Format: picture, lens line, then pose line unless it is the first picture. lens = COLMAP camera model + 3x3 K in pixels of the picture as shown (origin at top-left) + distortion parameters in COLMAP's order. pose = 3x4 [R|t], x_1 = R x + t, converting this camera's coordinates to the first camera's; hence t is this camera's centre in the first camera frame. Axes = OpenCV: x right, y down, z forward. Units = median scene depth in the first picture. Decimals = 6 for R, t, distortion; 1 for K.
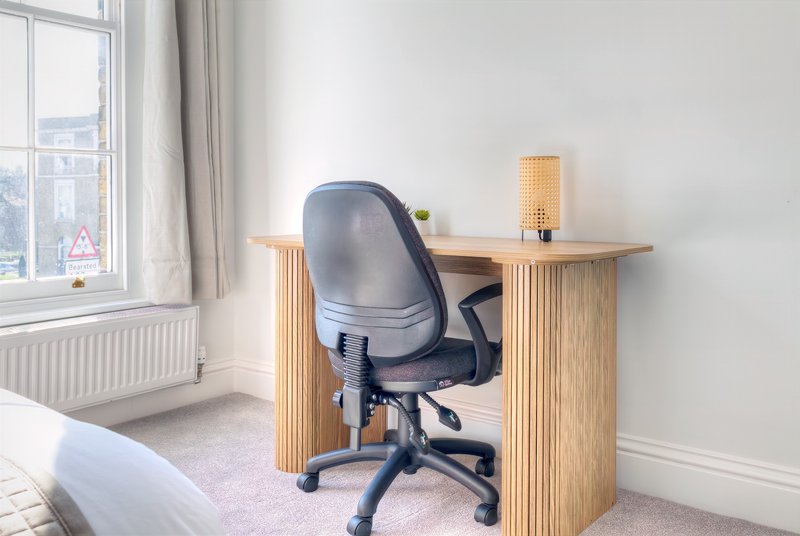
lens RADIAL K [[735.0, 0, 400.2], [0, 735.0, 212.5], [0, 0, 1]] dist [0.007863, 0.004115]
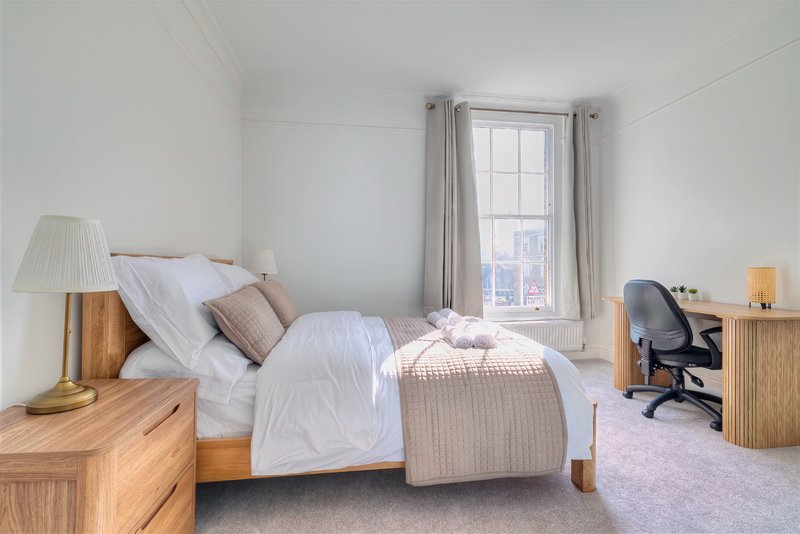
lens RADIAL K [[337.8, 0, 400.0], [0, 337.8, 267.0], [0, 0, 1]] dist [0.001221, 0.000192]
pose [[0.710462, -0.002098, -0.703732, 0.148796], [-0.010519, 0.999852, -0.013601, -0.057867], [0.703657, 0.017065, 0.710335, -0.424302]]
